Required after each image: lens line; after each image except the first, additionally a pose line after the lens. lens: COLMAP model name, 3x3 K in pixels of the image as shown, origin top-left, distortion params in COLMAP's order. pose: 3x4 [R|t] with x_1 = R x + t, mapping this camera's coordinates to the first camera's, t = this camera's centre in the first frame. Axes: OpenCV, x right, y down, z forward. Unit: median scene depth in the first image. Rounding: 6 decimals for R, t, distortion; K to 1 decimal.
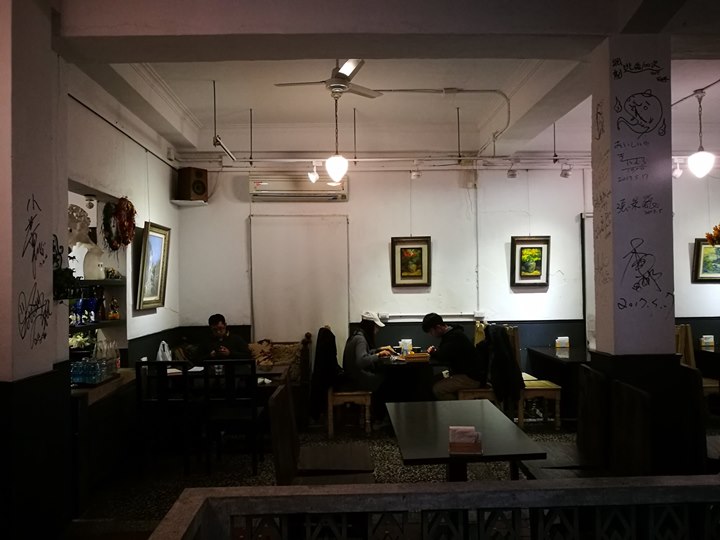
lens RADIAL K [[561.2, 0, 360.2], [0, 561.2, 273.0], [0, 0, 1]] dist [0.008883, -0.023835]
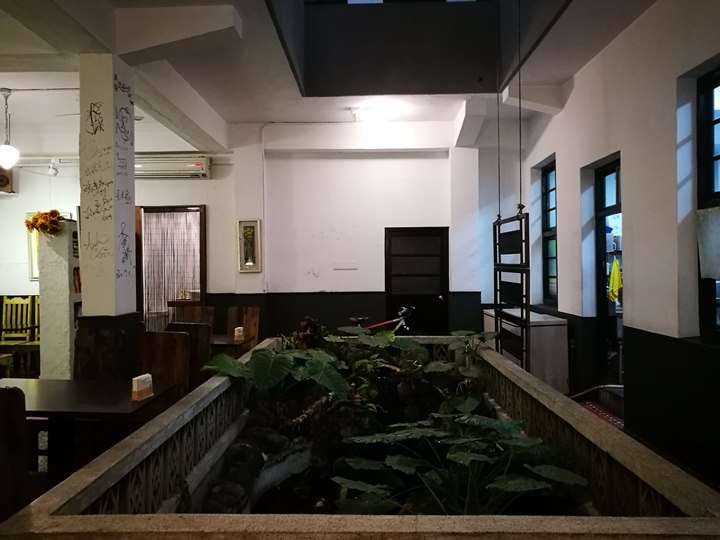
lens RADIAL K [[561.2, 0, 359.7], [0, 561.2, 266.6], [0, 0, 1]] dist [0.008883, -0.023835]
pose [[0.052579, 0.012307, 0.998541, -0.967631], [-0.009776, 0.999882, -0.011809, 0.063971], [-0.998569, -0.009141, 0.052693, 0.517548]]
